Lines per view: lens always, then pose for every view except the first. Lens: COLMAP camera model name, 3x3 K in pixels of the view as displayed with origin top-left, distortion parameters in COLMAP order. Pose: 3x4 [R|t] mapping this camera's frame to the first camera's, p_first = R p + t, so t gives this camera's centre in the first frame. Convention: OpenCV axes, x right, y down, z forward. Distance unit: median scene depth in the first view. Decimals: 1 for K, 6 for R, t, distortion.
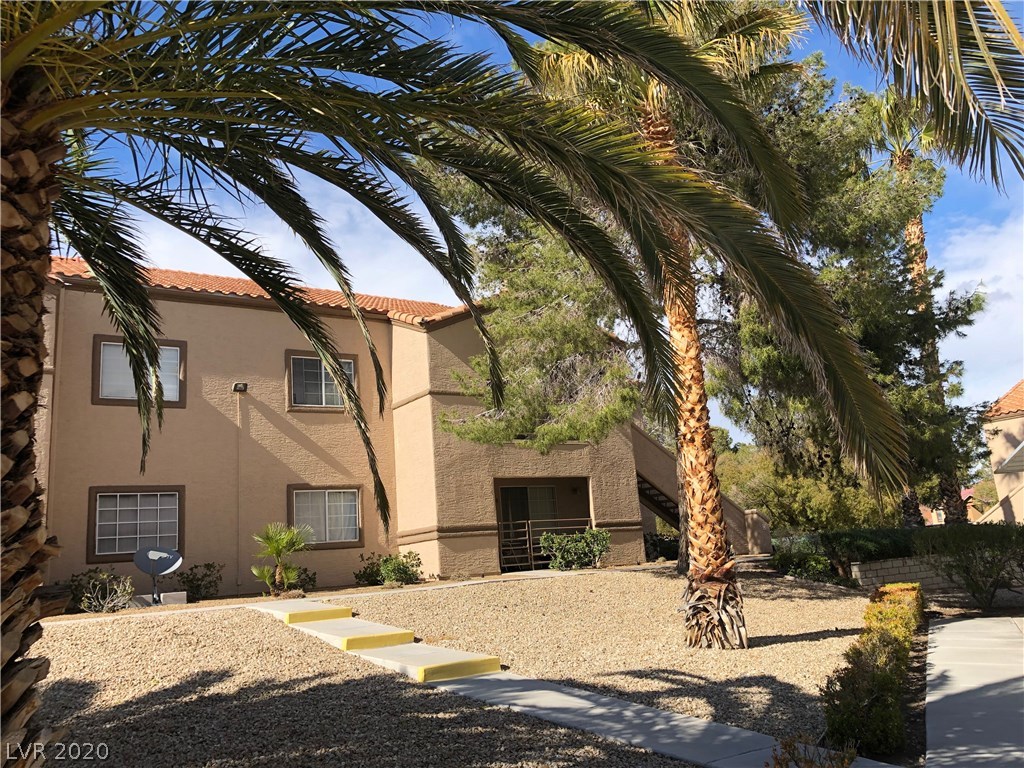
lens RADIAL K [[819.7, 0, 512.0], [0, 819.7, 384.0], [0, 0, 1]] dist [0.117312, -0.202729]
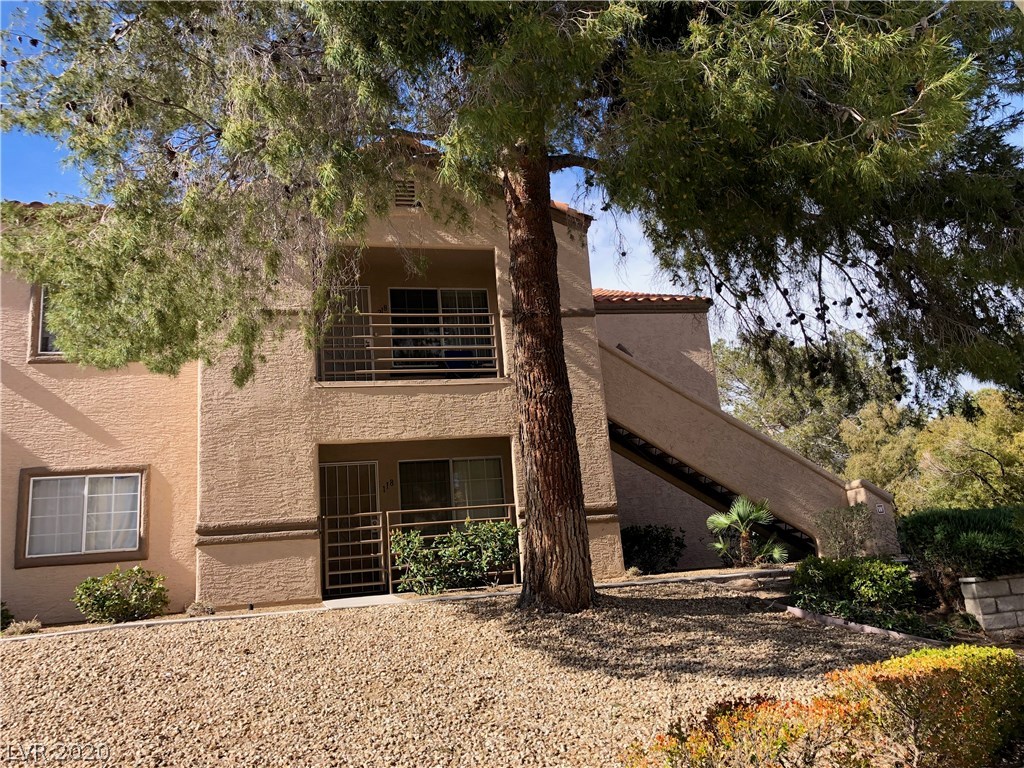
lens RADIAL K [[819.7, 0, 512.0], [0, 819.7, 384.0], [0, 0, 1]] dist [0.117312, -0.202729]
pose [[0.944734, -0.079891, -0.317954, 0.329347], [0.080504, 0.996691, -0.011236, 0.092642], [0.317800, -0.014982, 0.948040, 0.484480]]
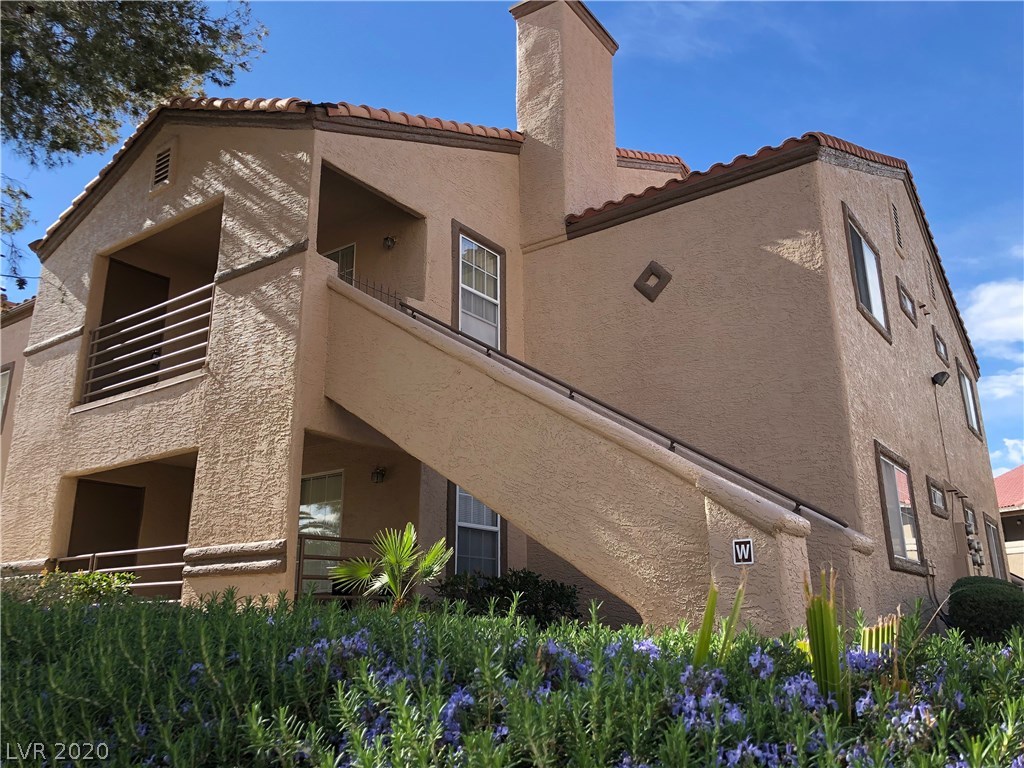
lens RADIAL K [[819.7, 0, 512.0], [0, 819.7, 384.0], [0, 0, 1]] dist [0.117312, -0.202729]
pose [[0.362979, -0.188422, -0.912548, 0.634806], [0.183388, 0.974633, -0.128296, 0.188572], [0.913572, -0.120782, 0.388326, 1.116379]]
